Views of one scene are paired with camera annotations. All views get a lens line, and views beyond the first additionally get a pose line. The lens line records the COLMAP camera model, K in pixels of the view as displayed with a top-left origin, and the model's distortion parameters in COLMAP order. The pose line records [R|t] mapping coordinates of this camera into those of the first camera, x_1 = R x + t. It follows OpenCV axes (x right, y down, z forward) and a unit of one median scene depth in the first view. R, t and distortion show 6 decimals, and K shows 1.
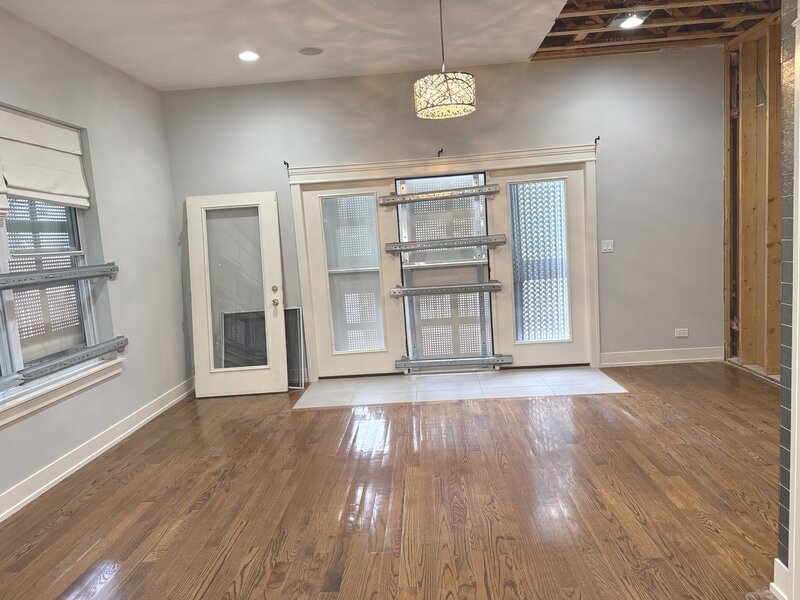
lens RADIAL K [[563.3, 0, 400.0], [0, 563.3, 300.0], [0, 0, 1]] dist [0.063305, -0.081238]
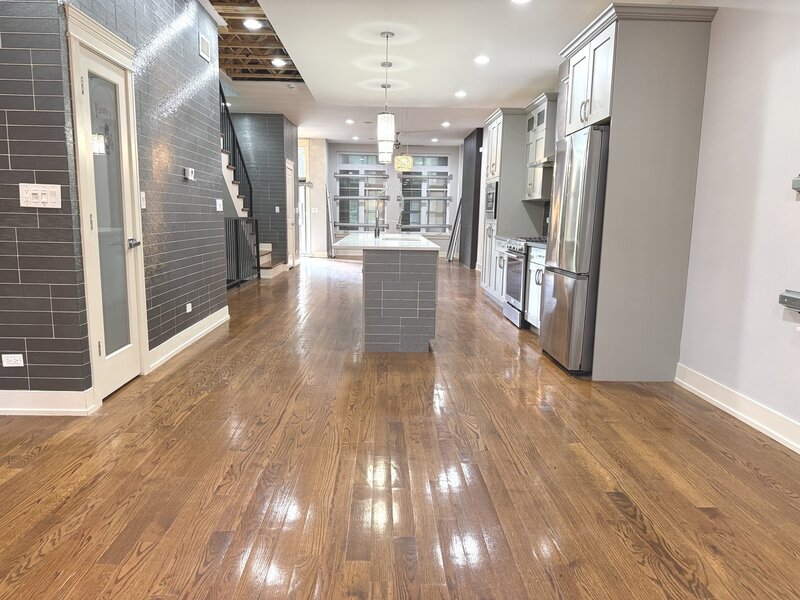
lens RADIAL K [[565.2, 0, 402.0], [0, 565.2, 302.8], [0, 0, 1]] dist [0.048972, -0.062347]
pose [[-0.995769, 0.061130, -0.068612, -0.051244], [0.040714, 0.962845, 0.266967, -0.095014], [0.082382, 0.263044, -0.961260, 1.812634]]
